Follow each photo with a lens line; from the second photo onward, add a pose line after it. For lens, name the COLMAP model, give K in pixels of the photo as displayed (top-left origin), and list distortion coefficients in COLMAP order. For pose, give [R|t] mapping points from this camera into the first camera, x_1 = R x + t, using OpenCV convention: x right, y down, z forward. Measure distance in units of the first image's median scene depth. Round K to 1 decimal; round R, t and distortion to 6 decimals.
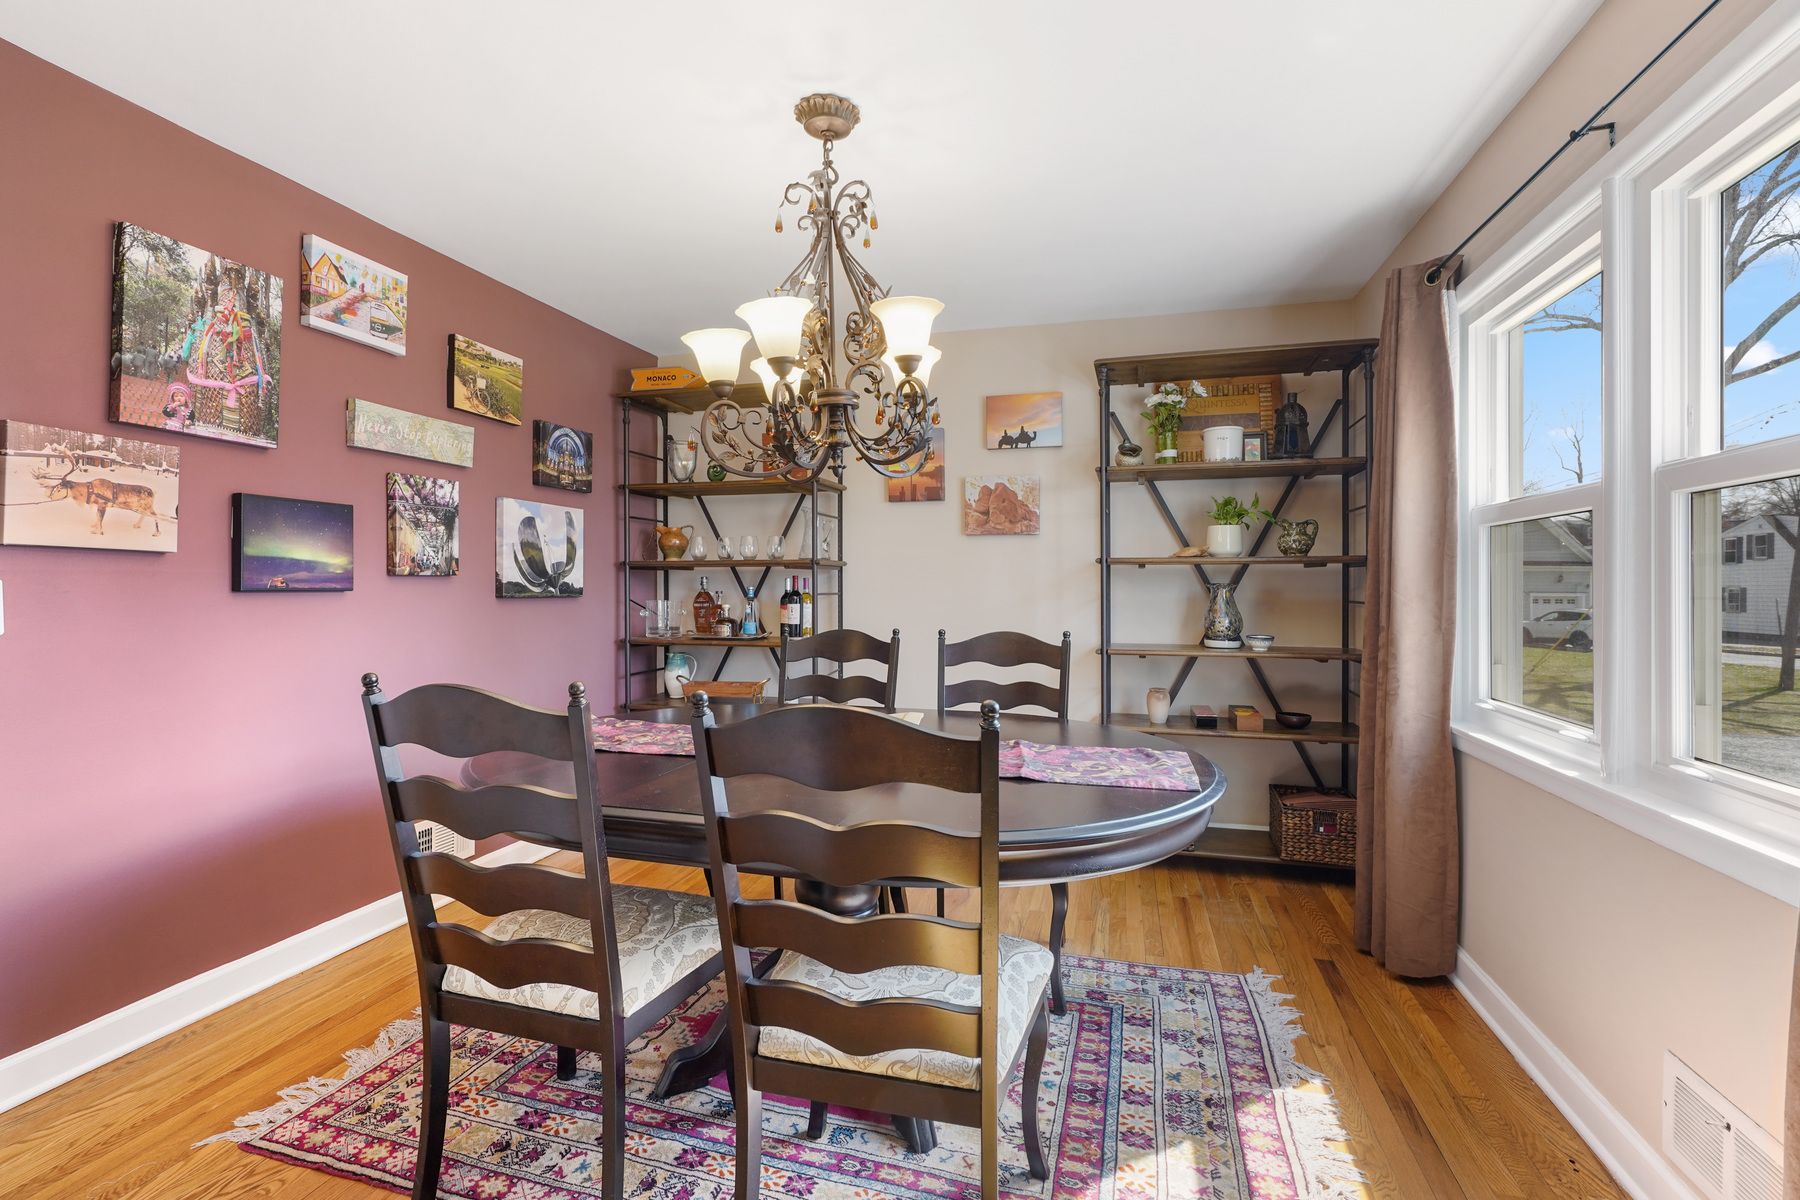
lens RADIAL K [[821.5, 0, 886.5], [0, 821.5, 582.4], [0, 0, 1]] dist [-0.013792, 0.004128]
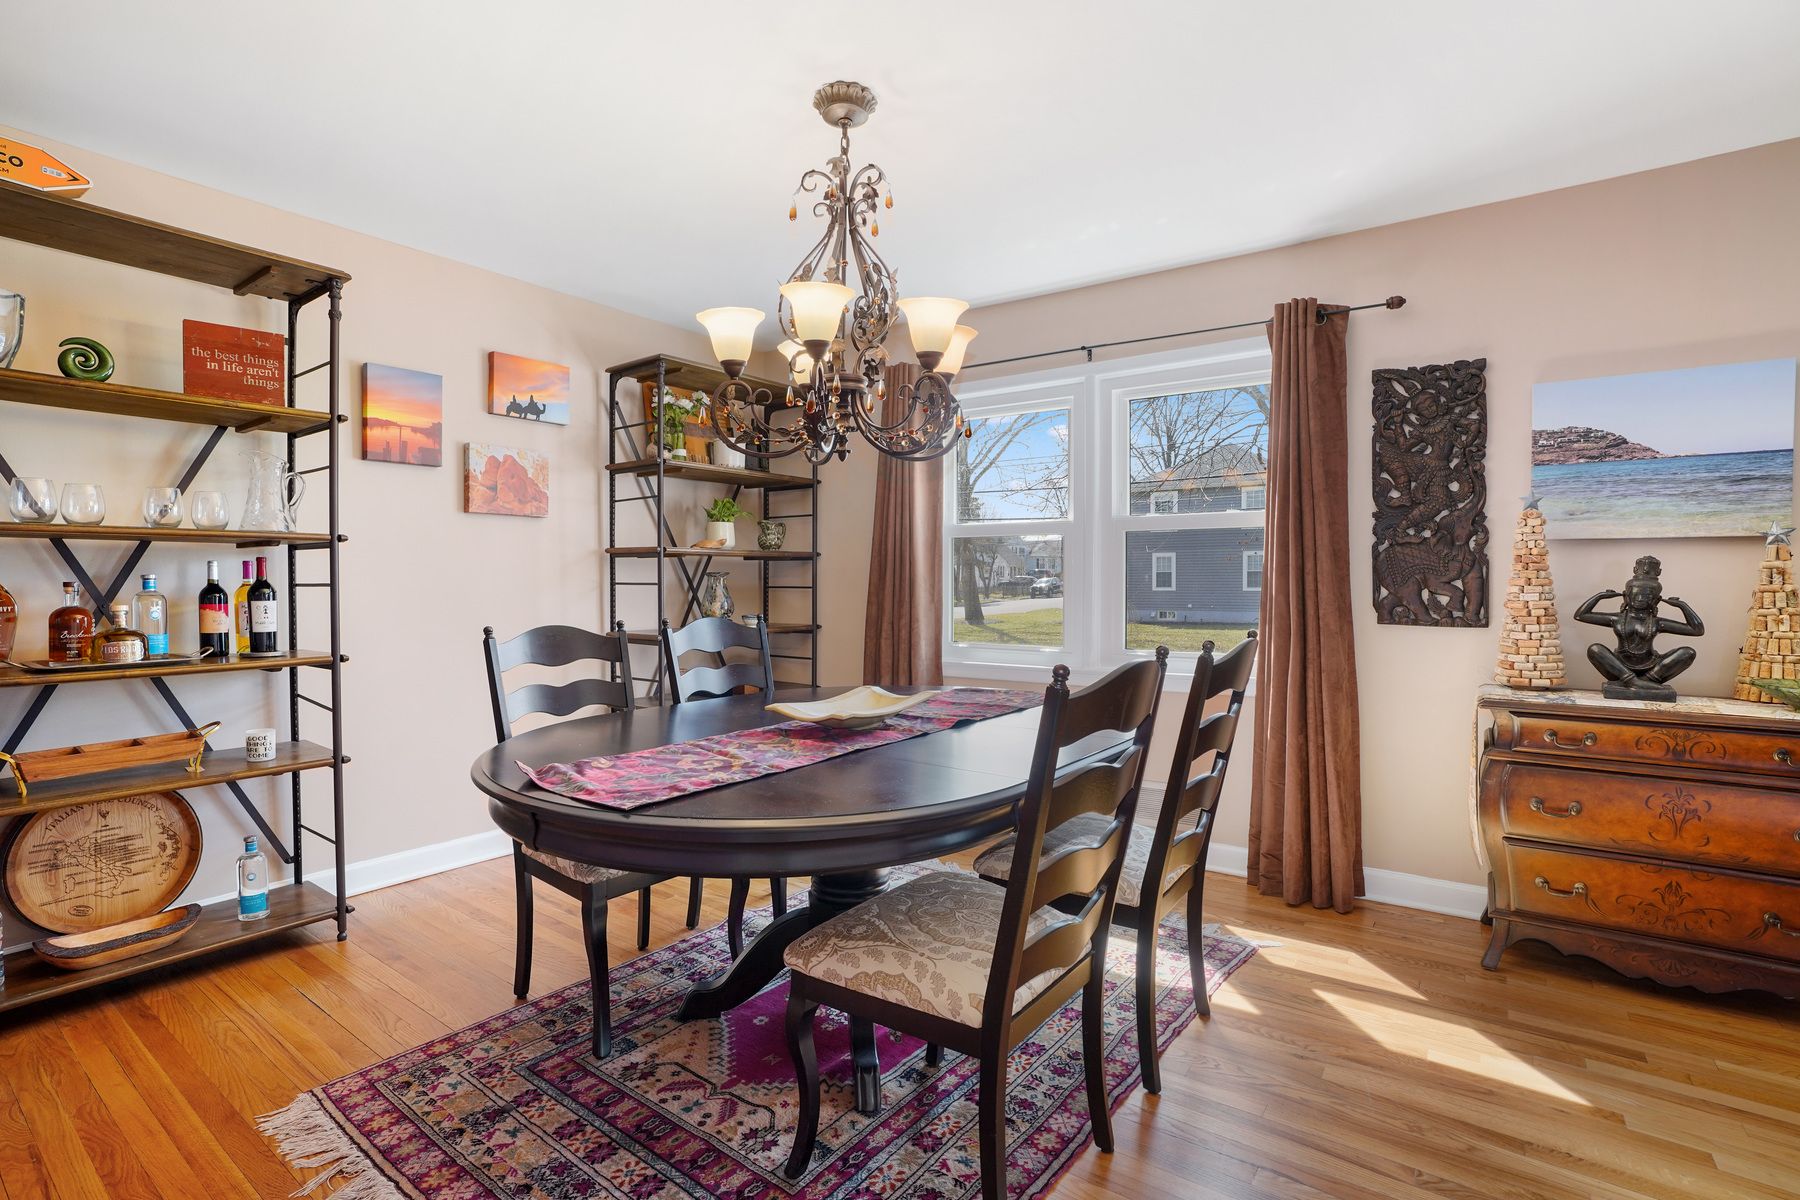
lens RADIAL K [[821.5, 0, 910.8], [0, 821.5, 599.3], [0, 0, 1]] dist [-0.013792, 0.004128]
pose [[0.352125, -0.025797, 0.935598, -0.692727], [0.000588, 0.999626, 0.027341, 0.009978], [-0.935953, -0.009077, 0.352008, 0.389093]]
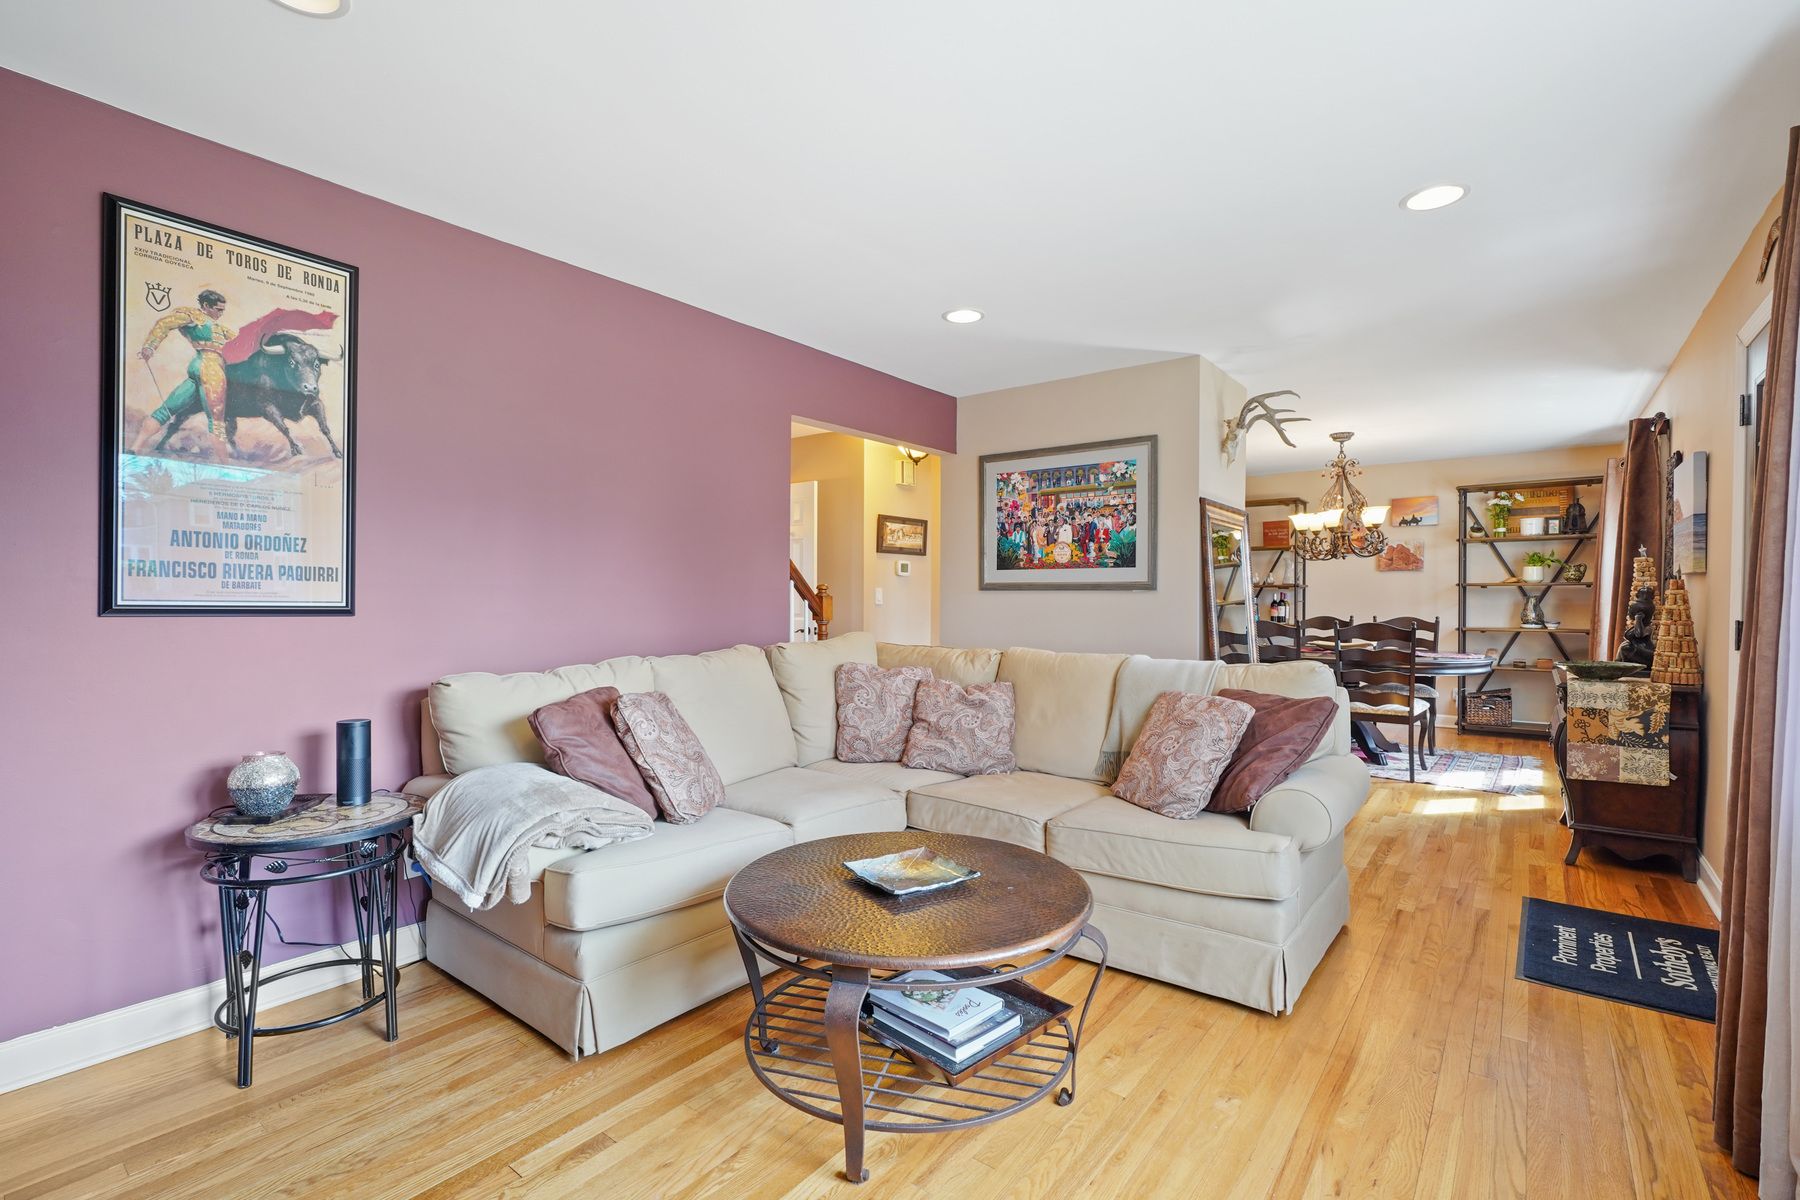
lens RADIAL K [[821.5, 0, 874.7], [0, 821.5, 612.1], [0, 0, 1]] dist [-0.013792, 0.004128]
pose [[0.920599, 0.003741, -0.390492, -0.325838], [0.003587, 0.999831, 0.018037, -0.000391], [0.390493, -0.018005, 0.920430, -1.653081]]
